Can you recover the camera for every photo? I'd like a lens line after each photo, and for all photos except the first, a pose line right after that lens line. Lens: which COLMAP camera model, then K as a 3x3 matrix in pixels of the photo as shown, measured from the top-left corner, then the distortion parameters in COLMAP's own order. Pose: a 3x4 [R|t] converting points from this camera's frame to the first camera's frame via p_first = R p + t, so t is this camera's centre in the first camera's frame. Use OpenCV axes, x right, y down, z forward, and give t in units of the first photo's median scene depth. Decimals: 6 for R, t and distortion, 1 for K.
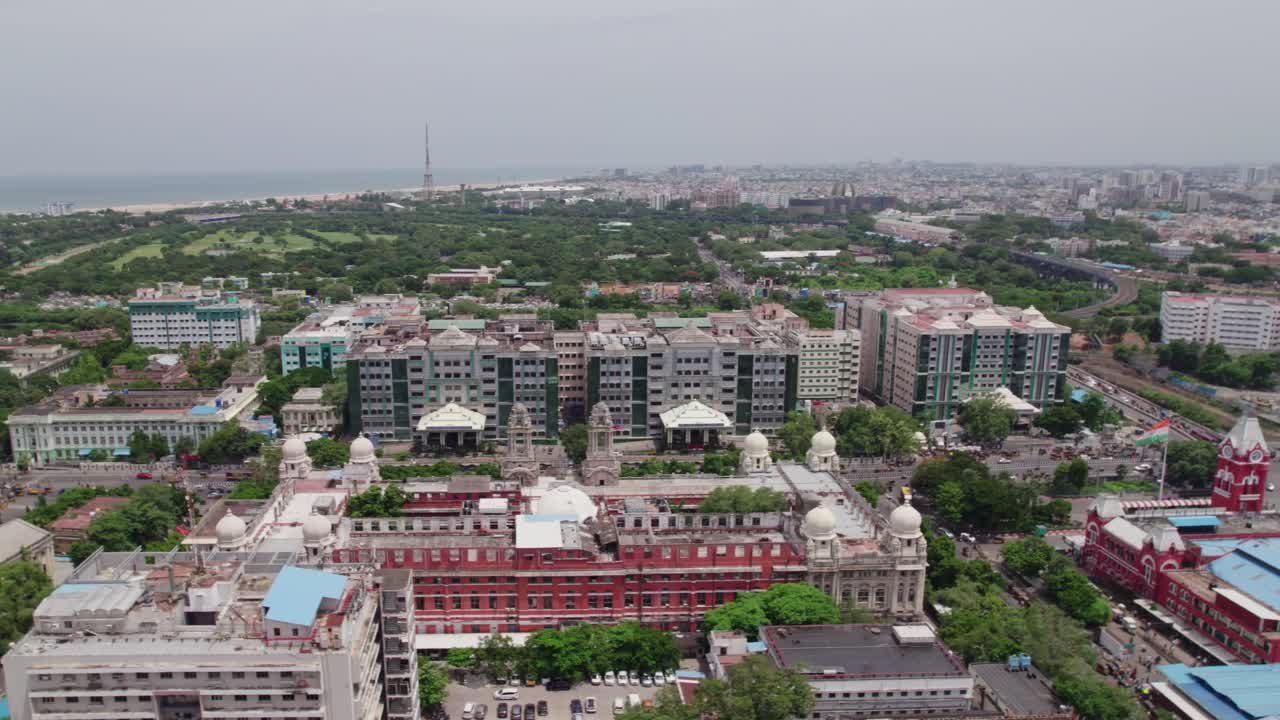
lens RADIAL K [[1190.3, 0, 640.0], [0, 1190.3, 360.0], [0, 0, 1]] dist [-0.067037, 0.082866]
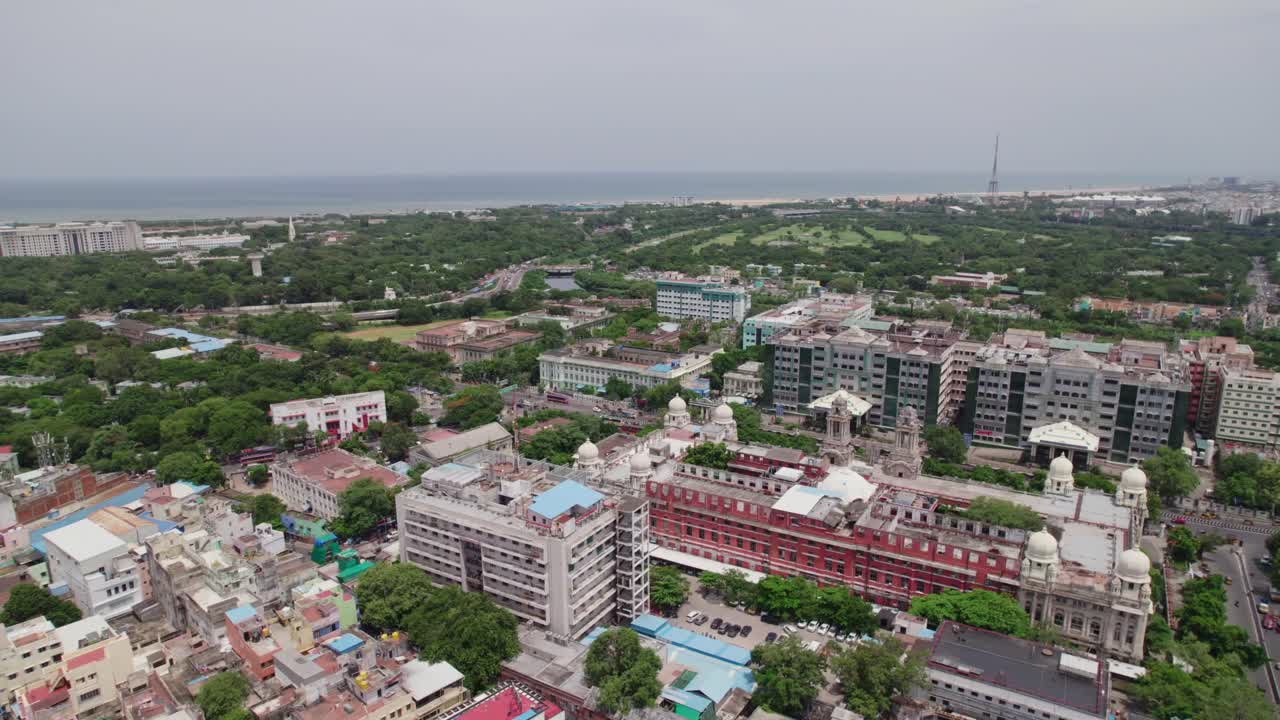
lens RADIAL K [[1190.3, 0, 640.0], [0, 1190.3, 360.0], [0, 0, 1]] dist [-0.067037, 0.082866]
pose [[0.761605, 0.127094, -0.635456, 0.444831], [-0.107974, 0.991760, 0.068948, -0.054229], [0.638983, 0.016101, 0.769052, -0.050029]]
